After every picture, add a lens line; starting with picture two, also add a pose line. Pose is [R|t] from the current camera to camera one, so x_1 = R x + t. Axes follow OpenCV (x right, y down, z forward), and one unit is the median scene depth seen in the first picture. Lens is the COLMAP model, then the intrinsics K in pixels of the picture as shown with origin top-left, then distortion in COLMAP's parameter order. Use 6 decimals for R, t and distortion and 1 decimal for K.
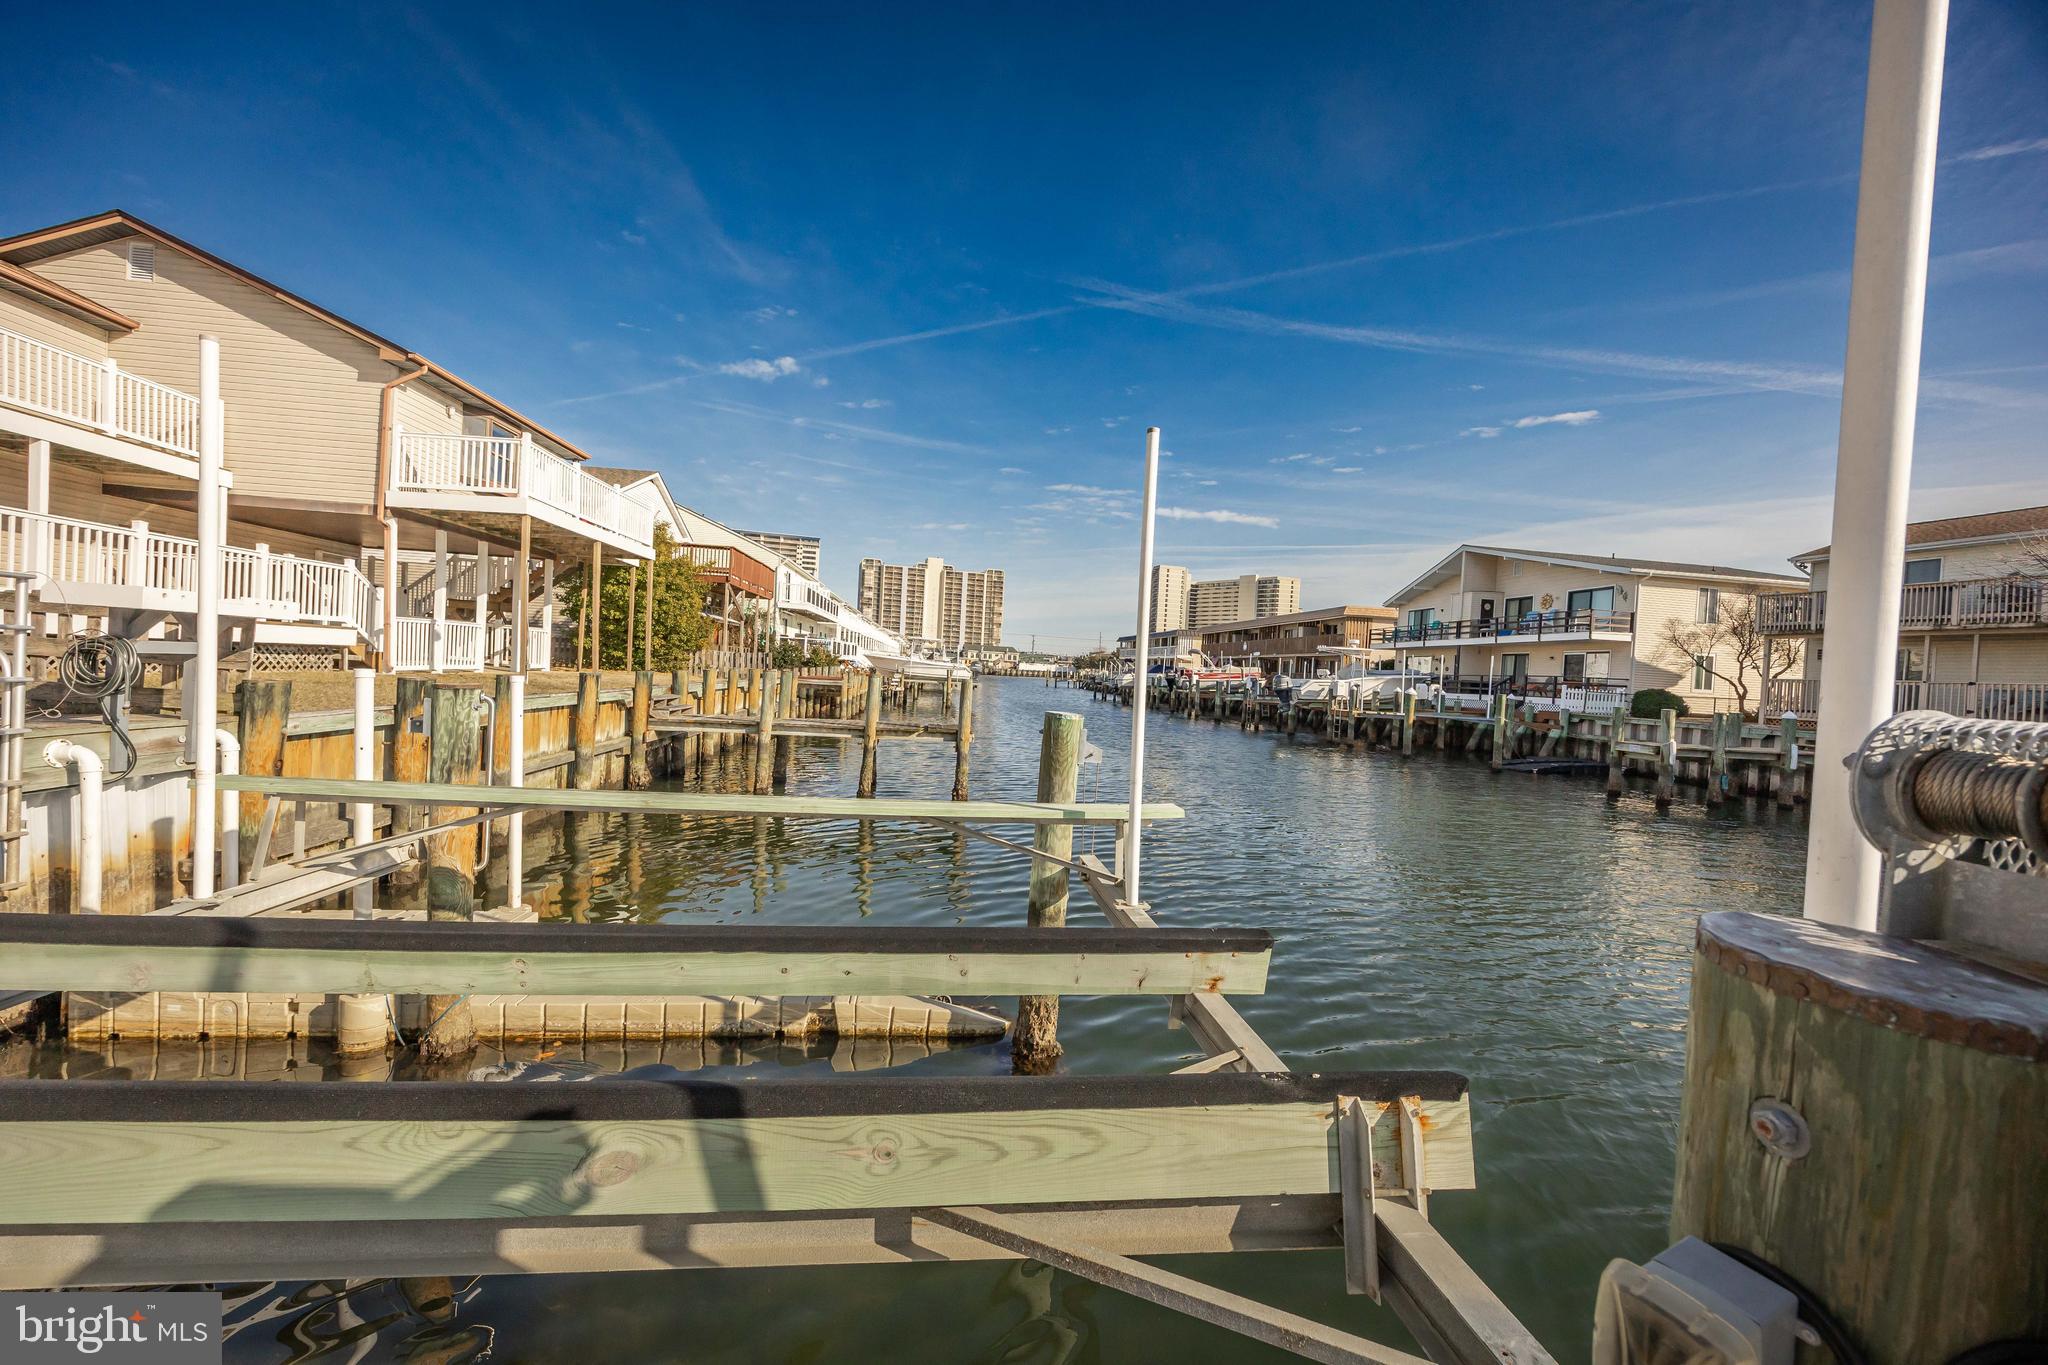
lens RADIAL K [[777.6, 0, 1025.0], [0, 777.6, 686.0], [0, 0, 1]] dist [-0.002815, -0.000316]
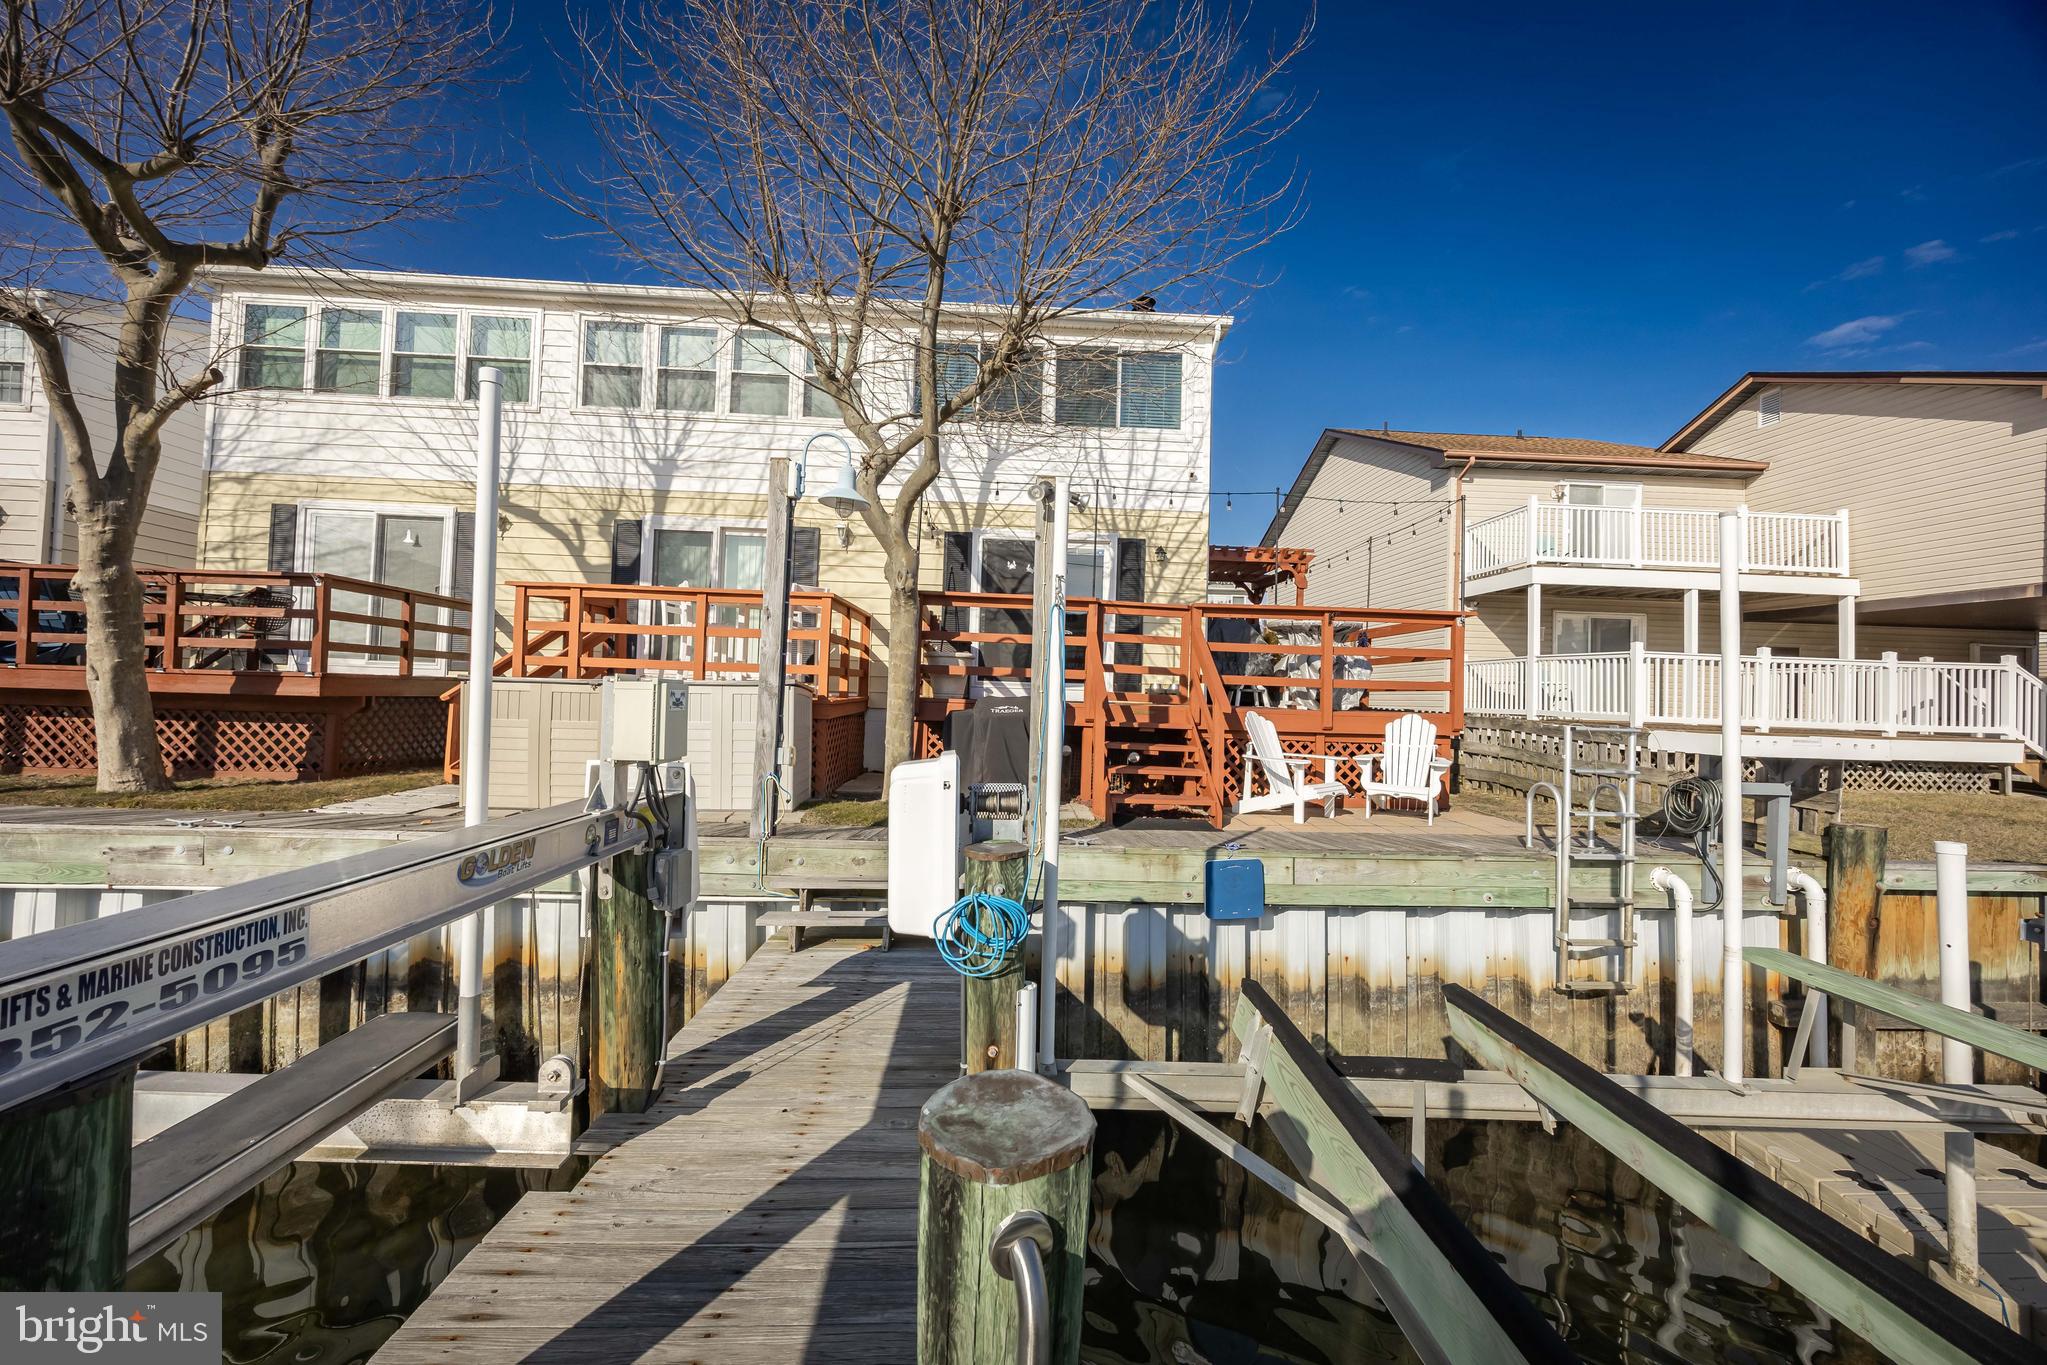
lens RADIAL K [[777.2, 0, 1016.4], [0, 777.2, 682.5], [0, 0, 1]] dist [-0.002815, -0.000316]
pose [[-0.071472, -0.075518, -0.994580, 0.000983], [-0.053700, 0.995975, -0.071765, -0.023294], [0.995996, 0.048279, -0.075239, 0.034543]]
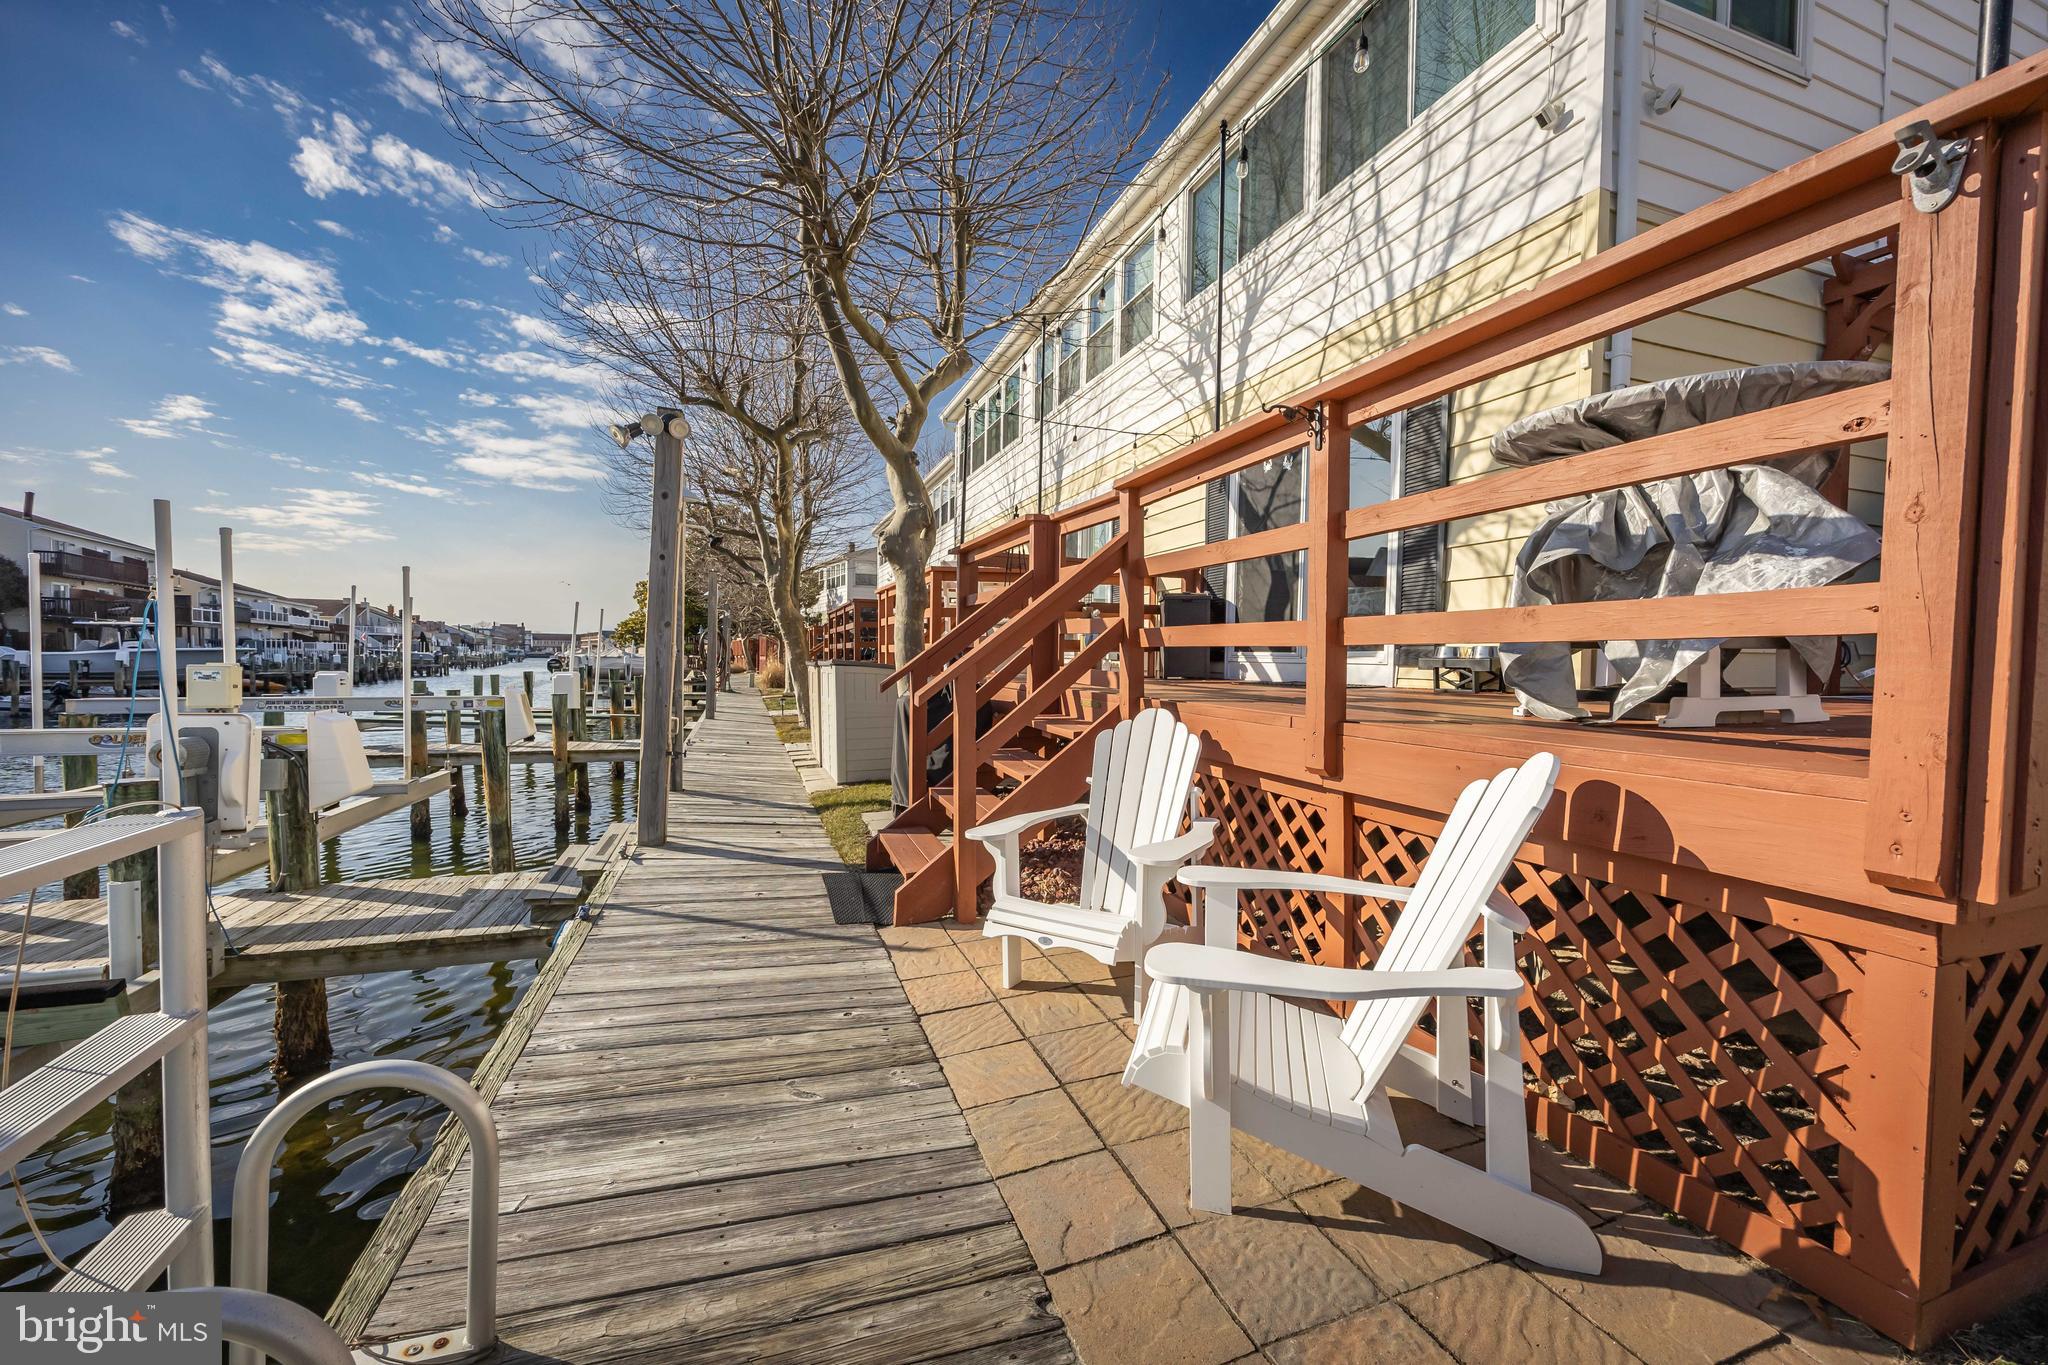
lens RADIAL K [[777.6, 0, 1021.0], [0, 777.6, 689.3], [0, 0, 1]] dist [-0.002815, -0.000316]
pose [[-0.972191, -0.049222, -0.228959, -0.459583], [-0.061796, 0.996931, 0.048068, -0.065122], [0.225890, 0.060880, -0.972249, 0.376328]]
